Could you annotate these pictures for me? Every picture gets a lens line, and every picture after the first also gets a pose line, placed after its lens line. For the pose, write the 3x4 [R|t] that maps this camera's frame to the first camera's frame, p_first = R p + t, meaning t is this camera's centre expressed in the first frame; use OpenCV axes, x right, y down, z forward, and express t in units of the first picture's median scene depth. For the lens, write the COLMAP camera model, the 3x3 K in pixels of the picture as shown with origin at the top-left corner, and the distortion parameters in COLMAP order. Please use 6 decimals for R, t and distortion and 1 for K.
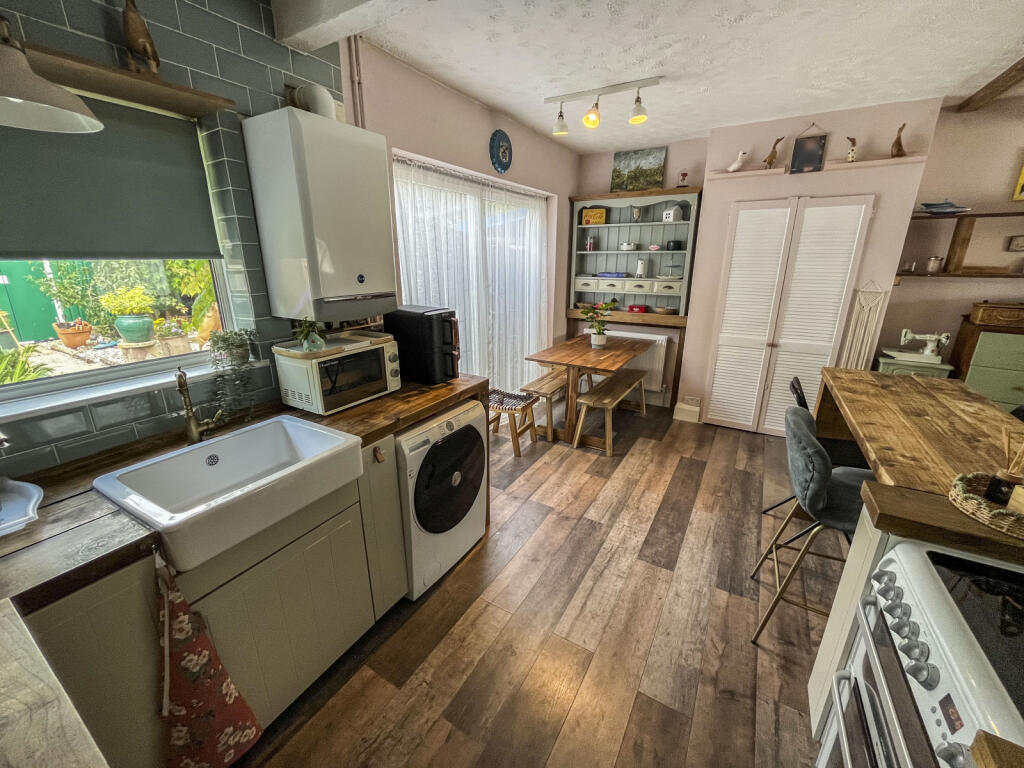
lens RADIAL K [[412.1, 0, 507.6], [0, 412.1, 381.8], [0, 0, 1]] dist [0.002352, 0.000115]
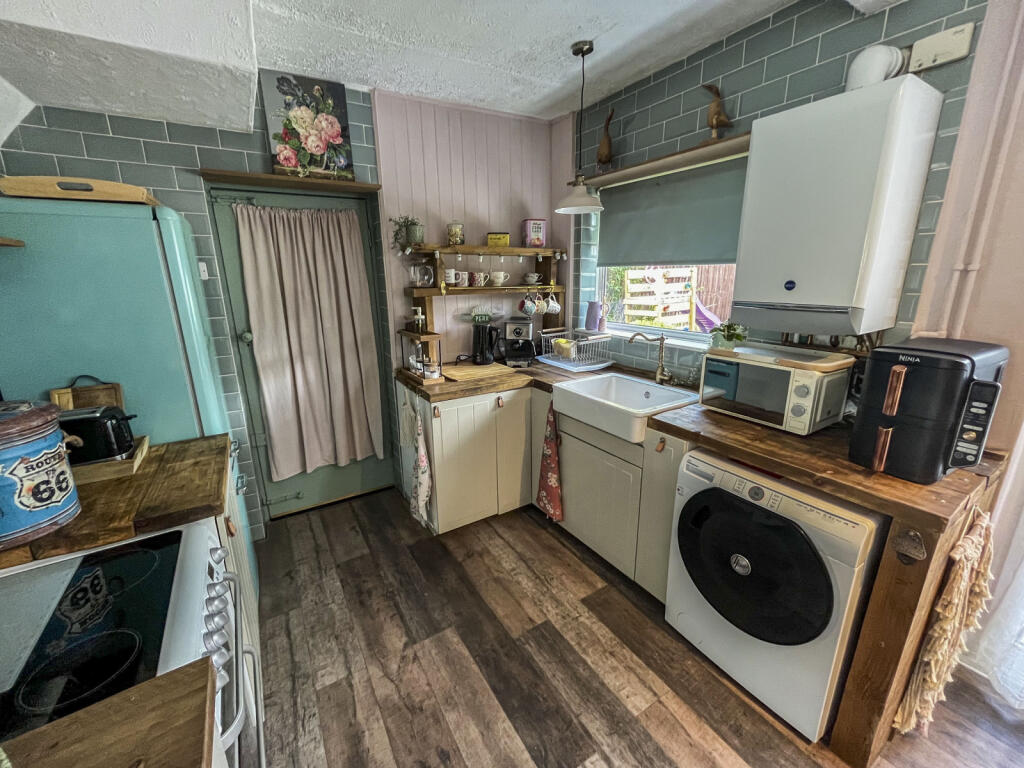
lens RADIAL K [[412.1, 0, 505.7], [0, 412.1, 382.1], [0, 0, 1]] dist [0.002352, 0.000115]
pose [[-0.458082, 0.234915, -0.857307, 0.679263], [-0.244016, 0.894166, 0.375399, -0.246476], [0.854761, 0.381160, -0.352278, 0.870316]]
